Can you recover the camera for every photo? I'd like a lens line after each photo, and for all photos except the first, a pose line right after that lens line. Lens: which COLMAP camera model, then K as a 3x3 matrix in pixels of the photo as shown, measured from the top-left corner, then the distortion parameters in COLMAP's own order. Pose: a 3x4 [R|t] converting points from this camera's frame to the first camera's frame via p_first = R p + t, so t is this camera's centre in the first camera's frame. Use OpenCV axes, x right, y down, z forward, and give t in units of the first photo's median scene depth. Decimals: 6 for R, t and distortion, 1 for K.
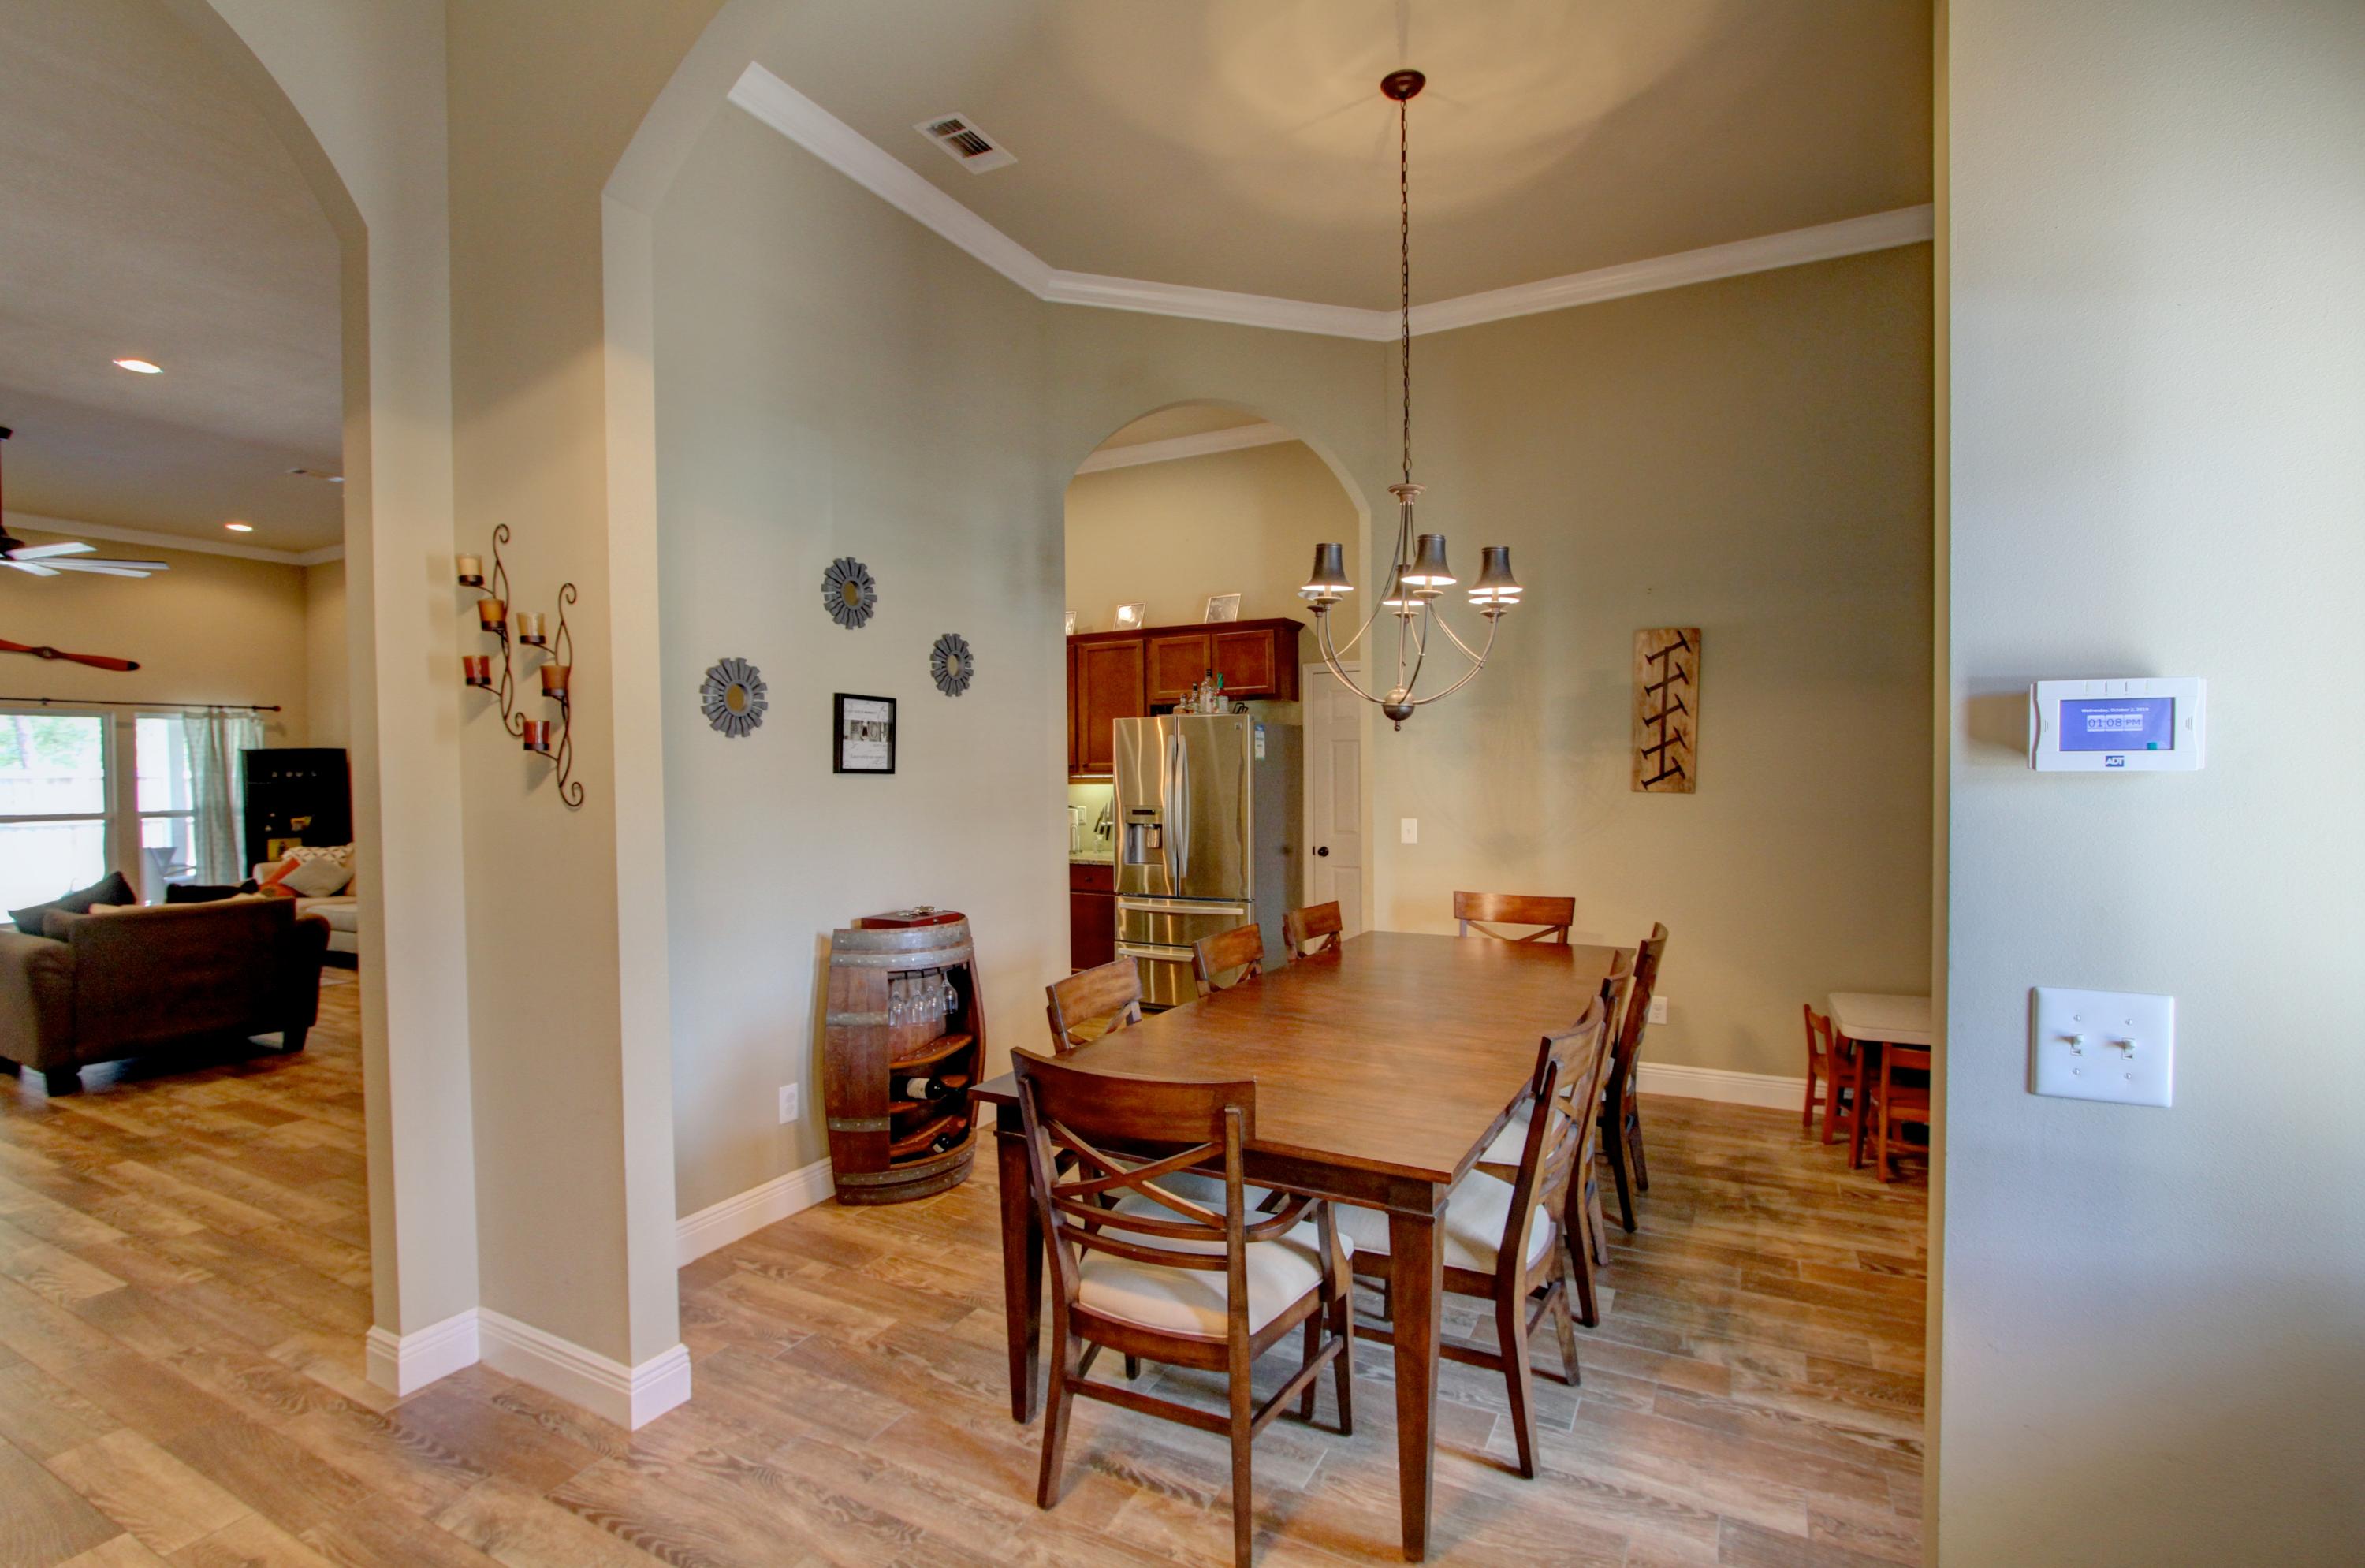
lens RADIAL K [[1098.9, 0, 1161.9], [0, 1098.9, 795.5], [0, 0, 1]] dist [-0.020198, 0.003773]
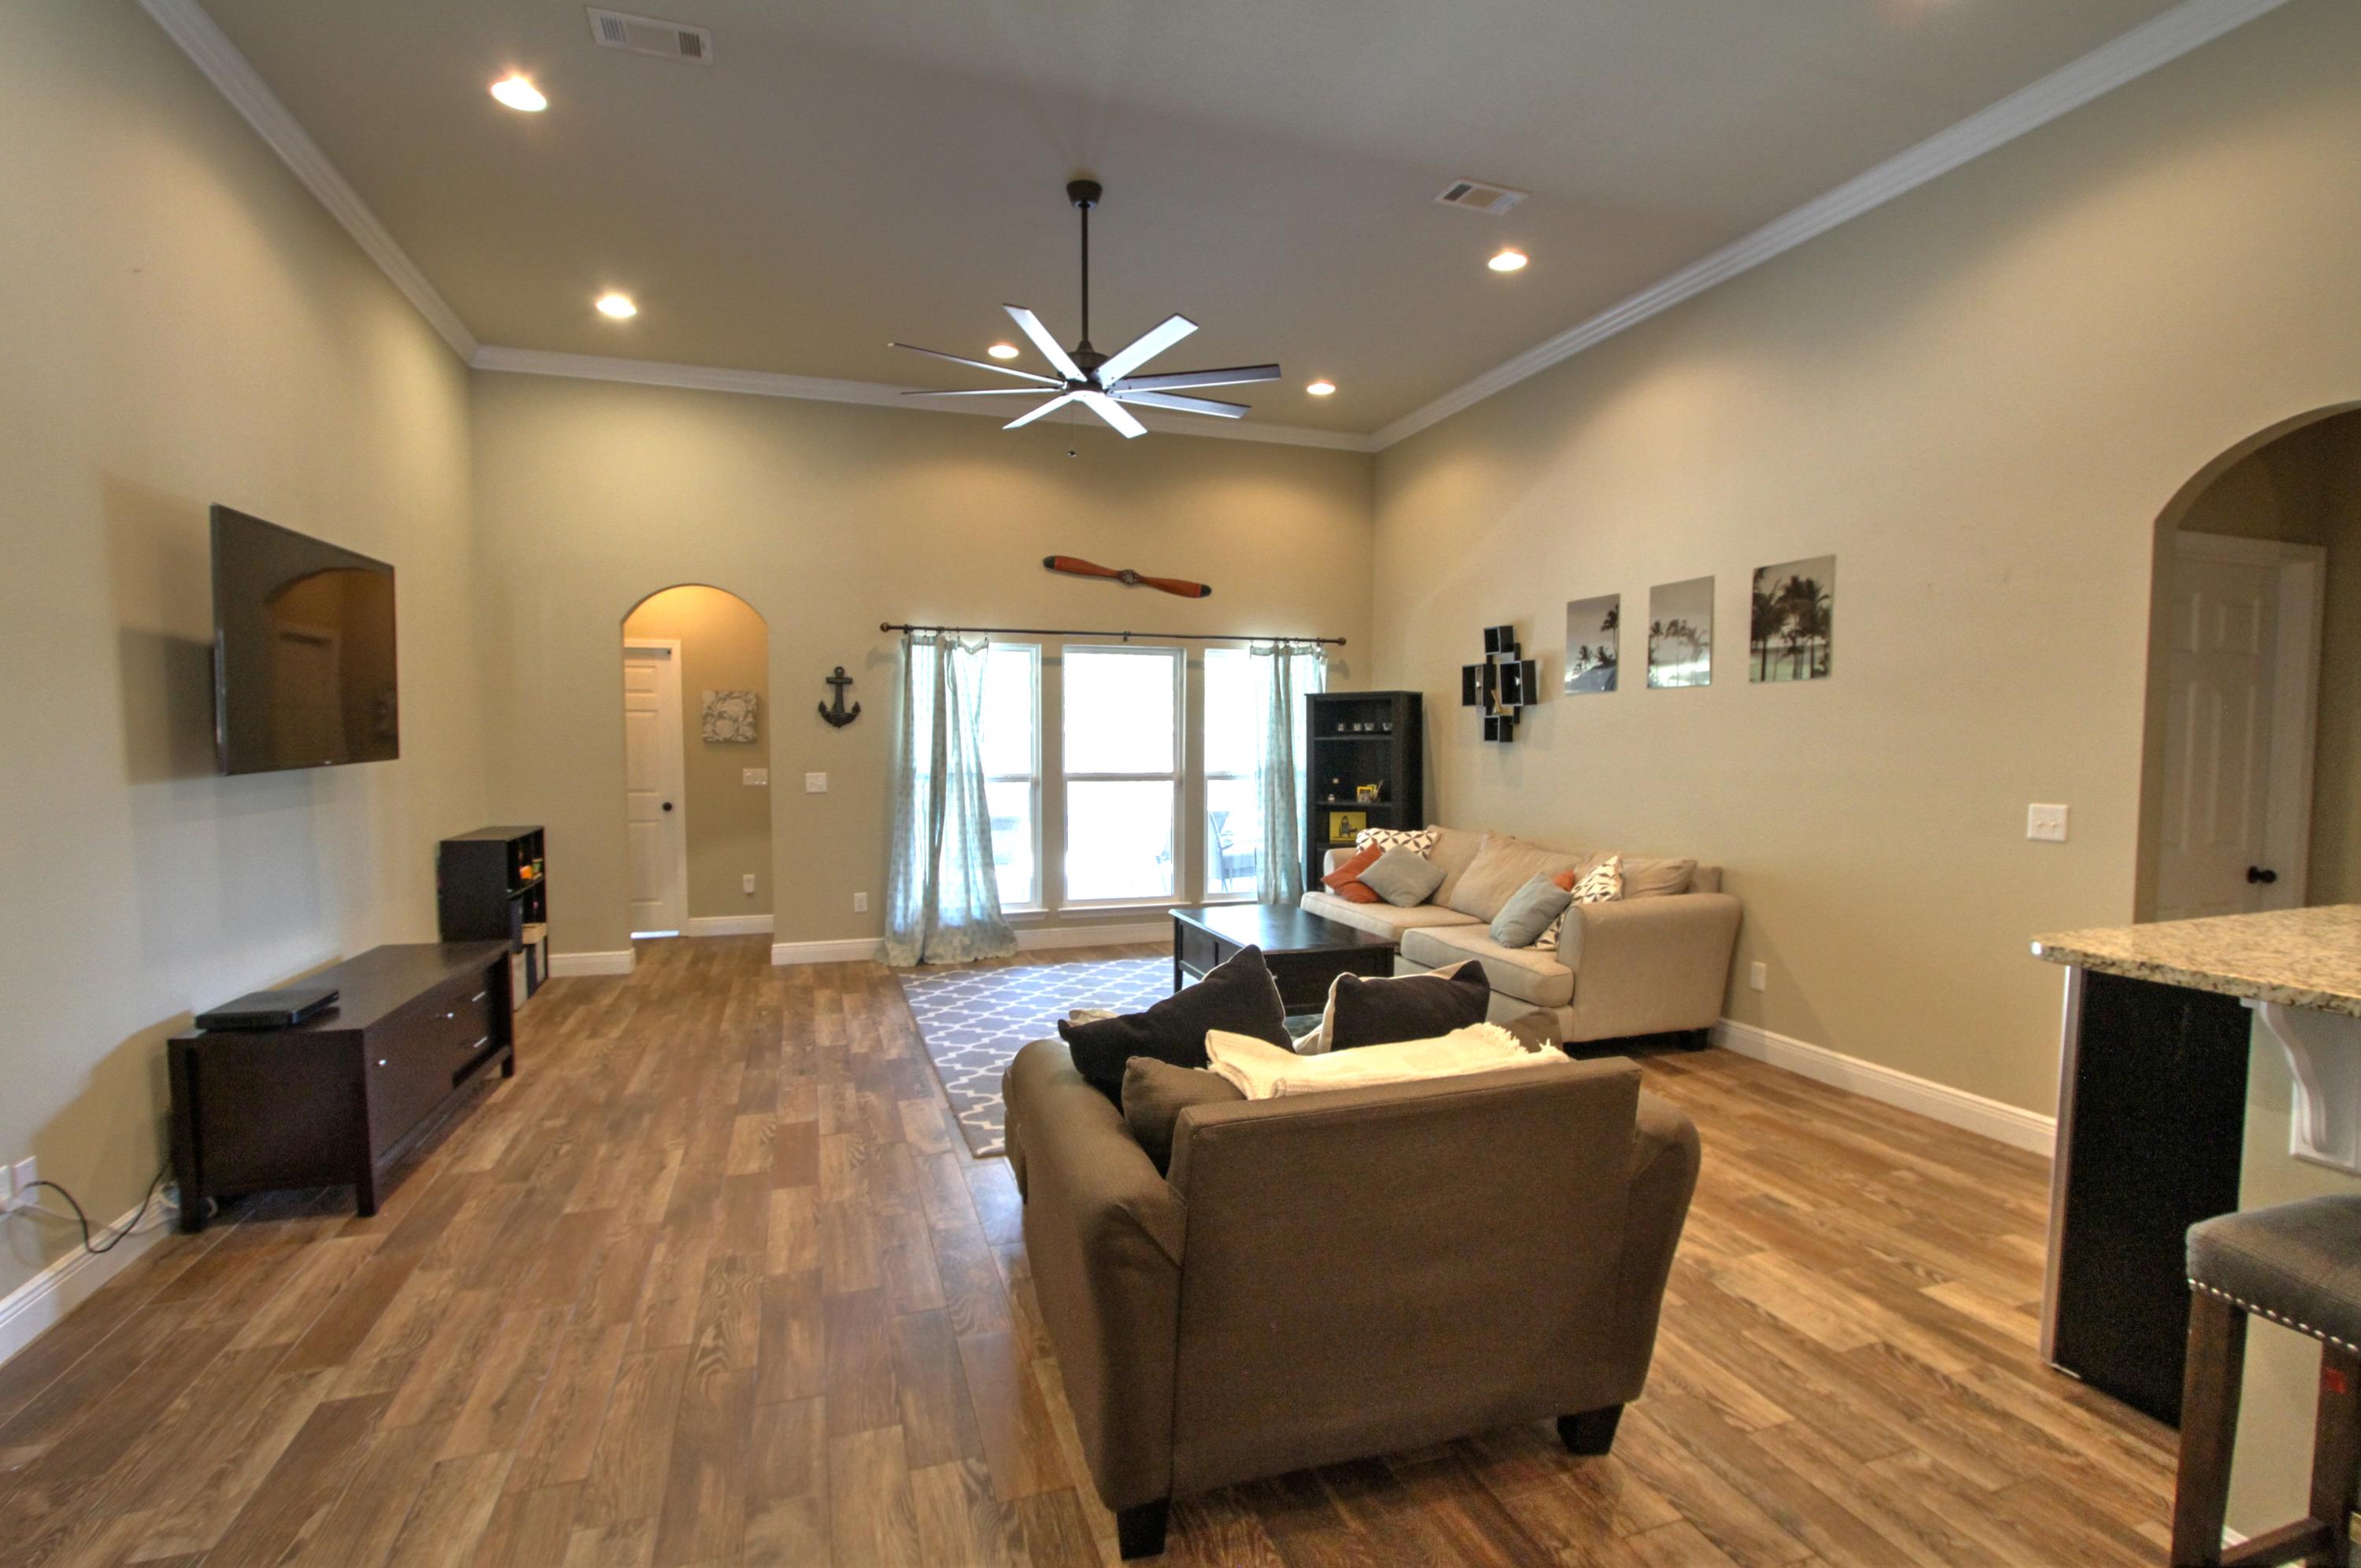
lens RADIAL K [[1096.9, 0, 1193.3], [0, 1096.9, 801.4], [0, 0, 1]] dist [-0.020198, 0.003773]
pose [[0.741447, 0.051592, -0.669025, -0.401539], [-0.025838, 0.998496, 0.048364, -0.002338], [0.670514, -0.018573, 0.741665, 0.384427]]
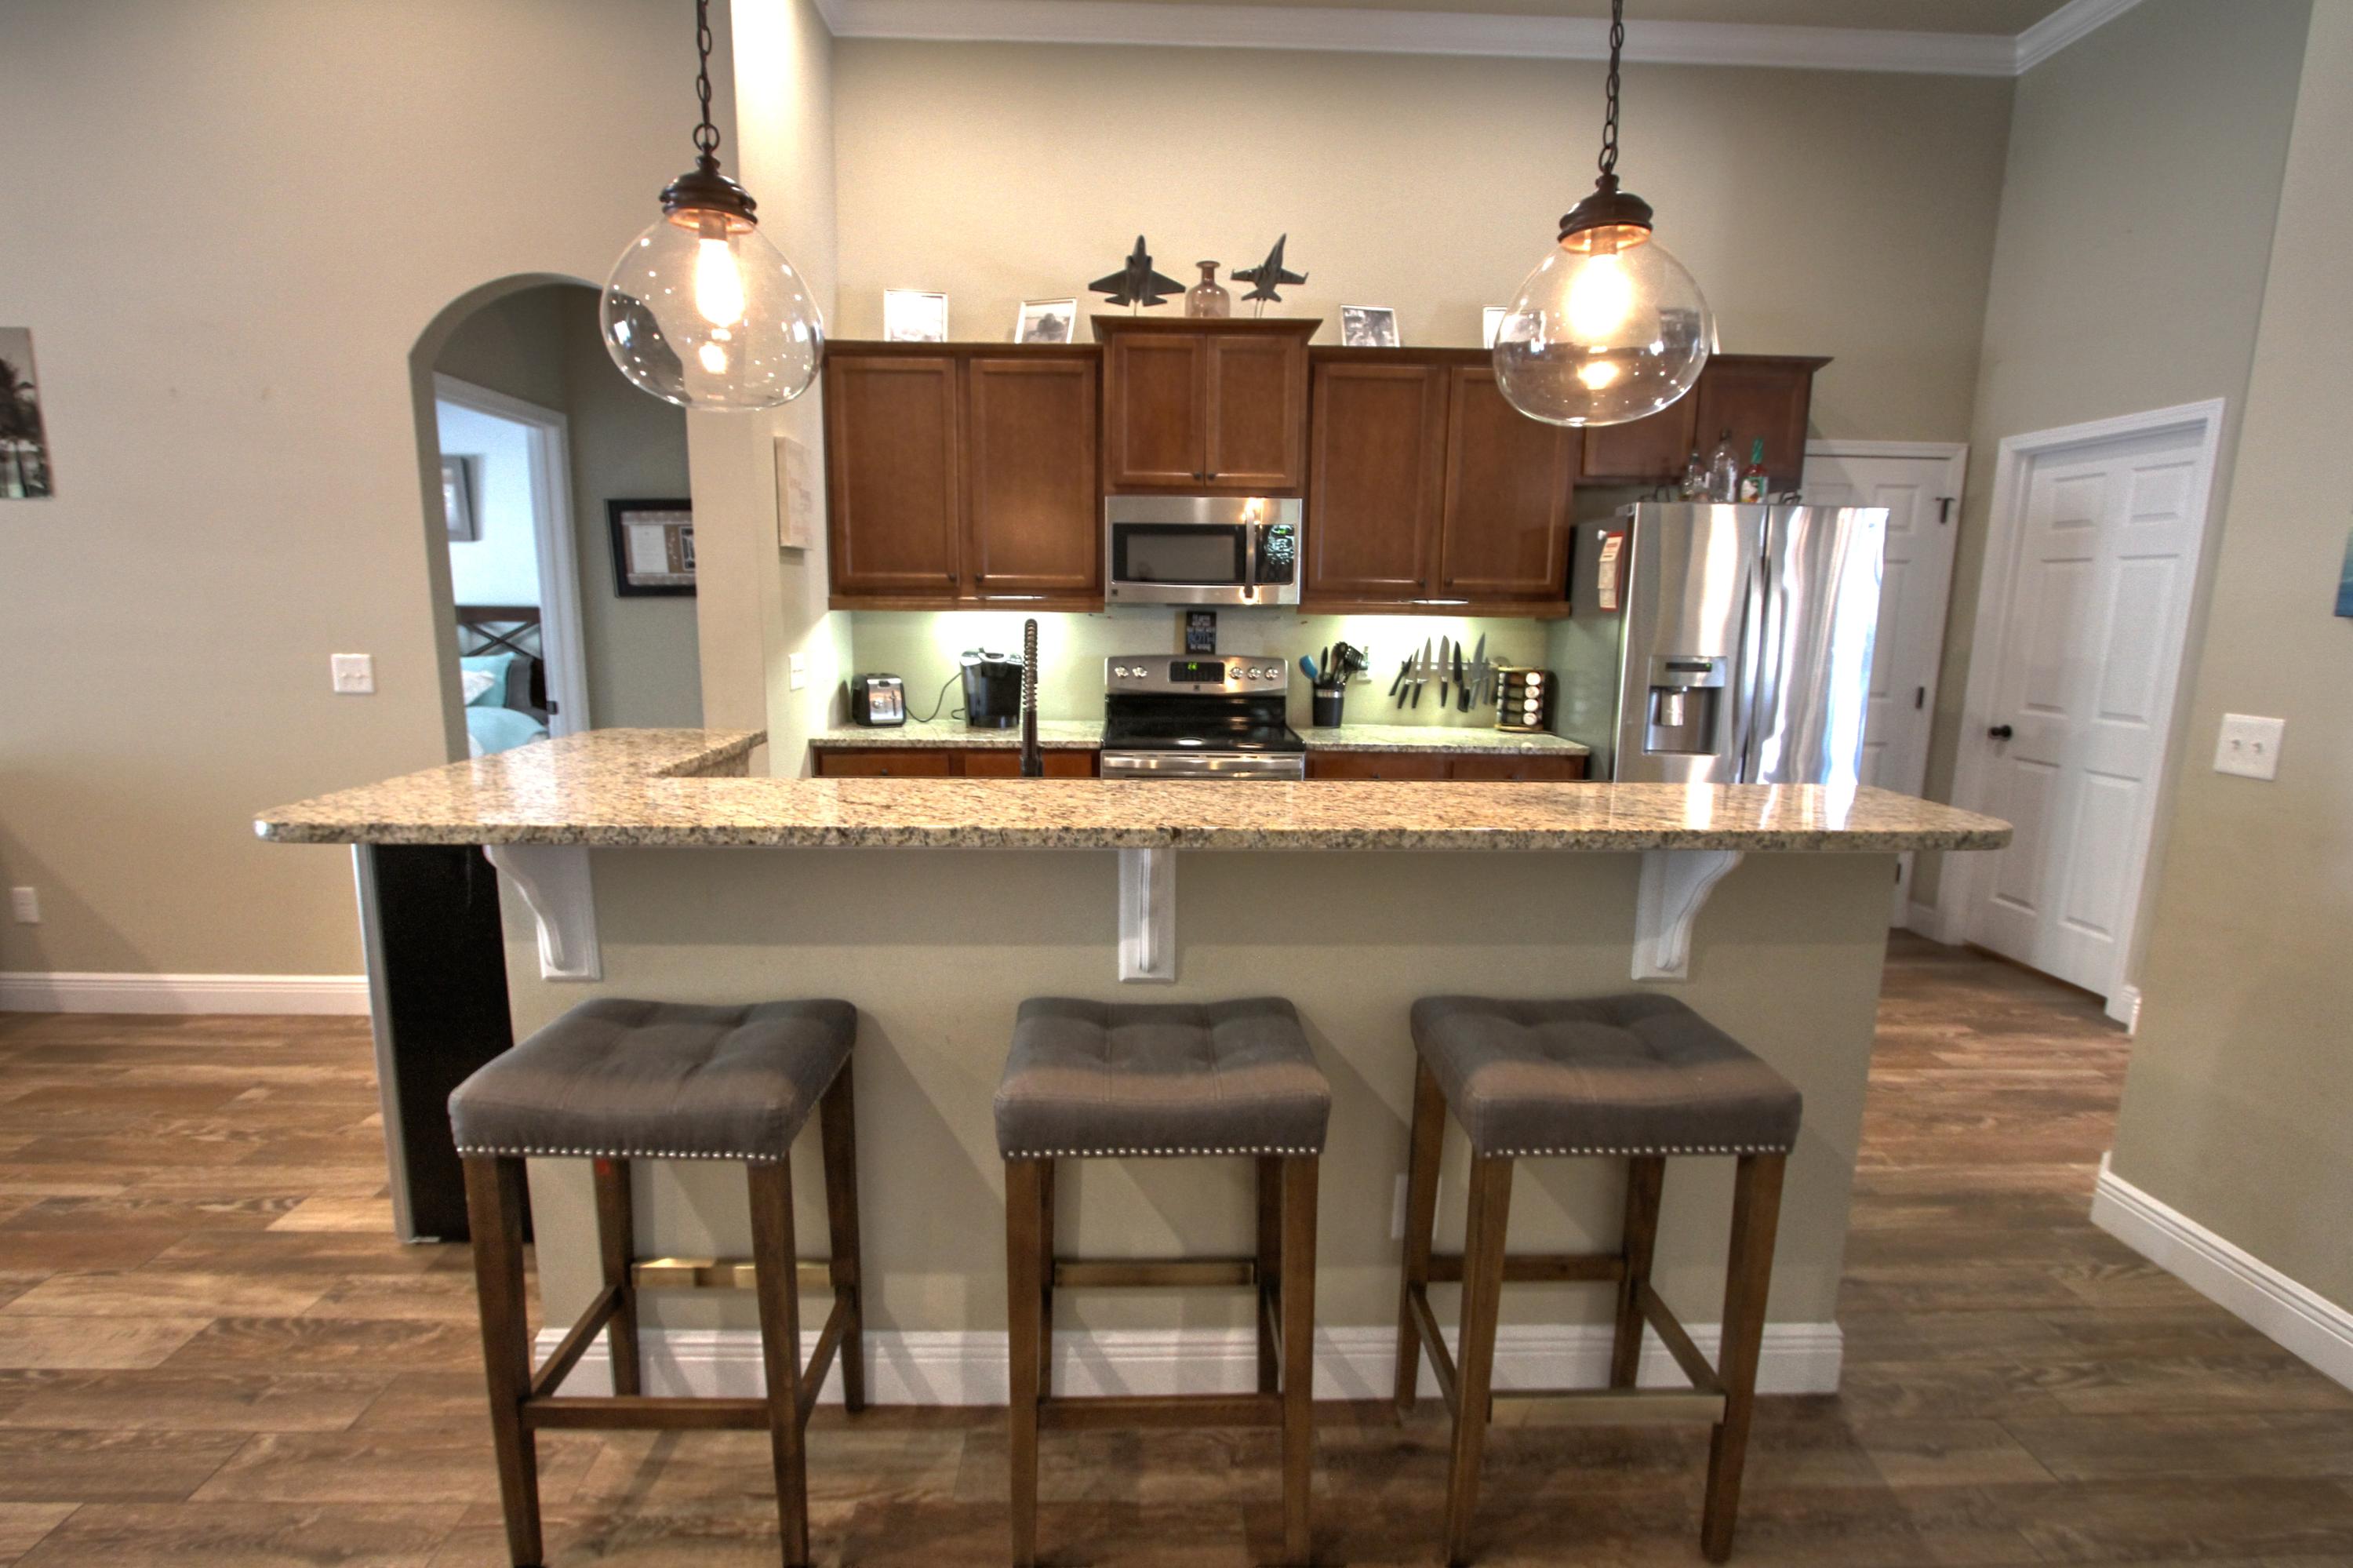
lens RADIAL K [[1093.3, 0, 1163.7], [0, 1093.3, 795.8], [0, 0, 1]] dist [-0.020198, 0.003773]
pose [[0.865857, -0.065964, 0.495923, -0.381794], [-0.010364, 0.988692, 0.149603, -0.000410], [-0.500184, -0.134675, 0.855382, 0.427091]]
